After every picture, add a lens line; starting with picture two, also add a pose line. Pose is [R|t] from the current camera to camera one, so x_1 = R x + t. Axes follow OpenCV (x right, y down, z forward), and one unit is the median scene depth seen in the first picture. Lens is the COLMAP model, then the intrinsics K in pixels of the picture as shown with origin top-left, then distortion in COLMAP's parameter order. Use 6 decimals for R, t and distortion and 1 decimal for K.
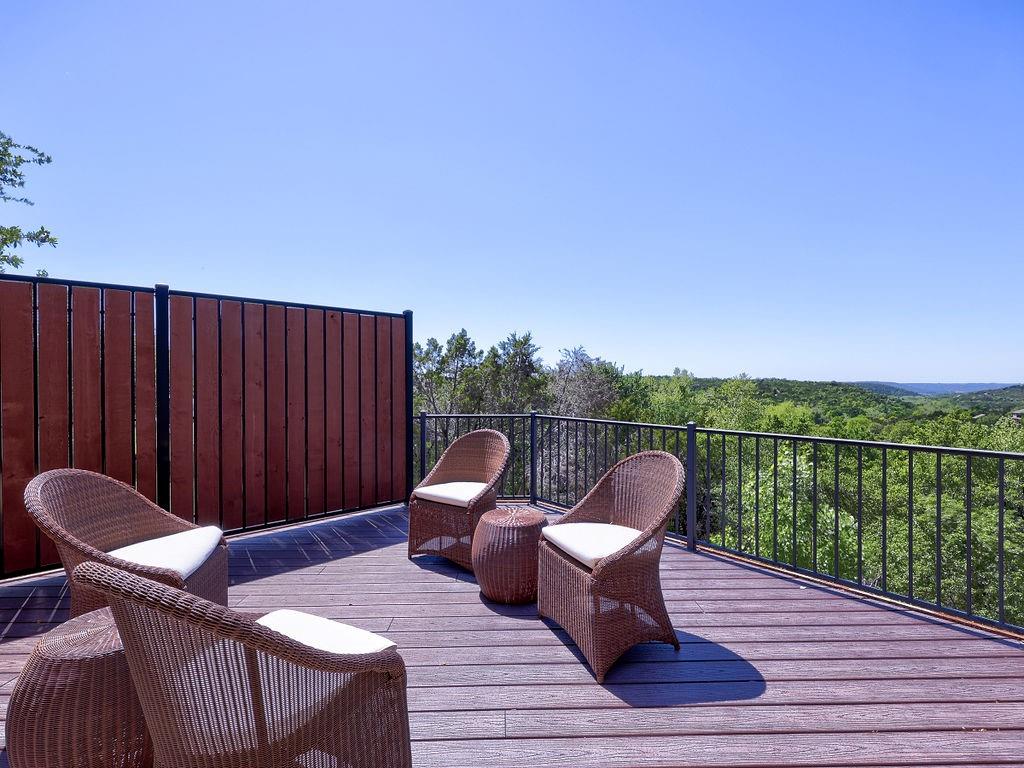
lens RADIAL K [[463.8, 0, 516.4], [0, 463.8, 382.1], [0, 0, 1]] dist [-0.001135, -0.000145]
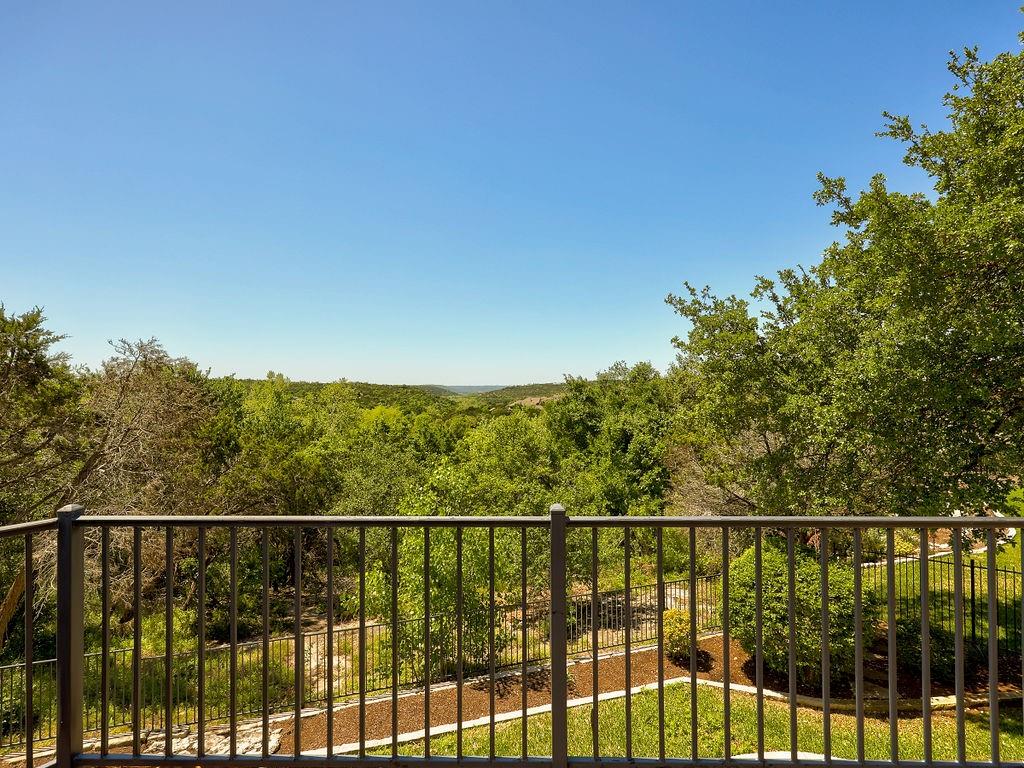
lens RADIAL K [[463.8, 0, 516.4], [0, 463.8, 382.1], [0, 0, 1]] dist [-0.001135, -0.000145]
pose [[0.675186, 0.000562, 0.737647, 0.004628], [0.005598, 0.999967, -0.005885, -0.008458], [-0.737626, 0.008103, 0.675161, 0.169353]]
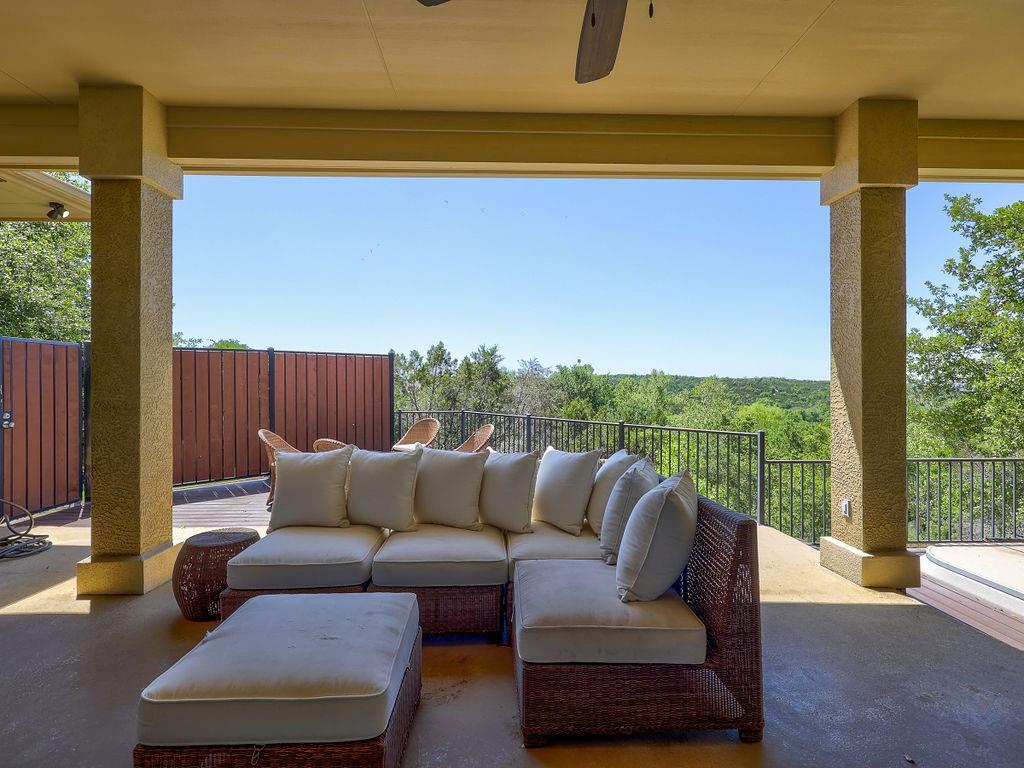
lens RADIAL K [[463.8, 0, 516.4], [0, 463.8, 382.1], [0, 0, 1]] dist [-0.001135, -0.000145]
pose [[0.999727, 0.000082, 0.023381, 0.053066], [-0.000089, 1.000000, 0.000291, -0.010703], [-0.023381, -0.000293, 0.999727, -0.204004]]
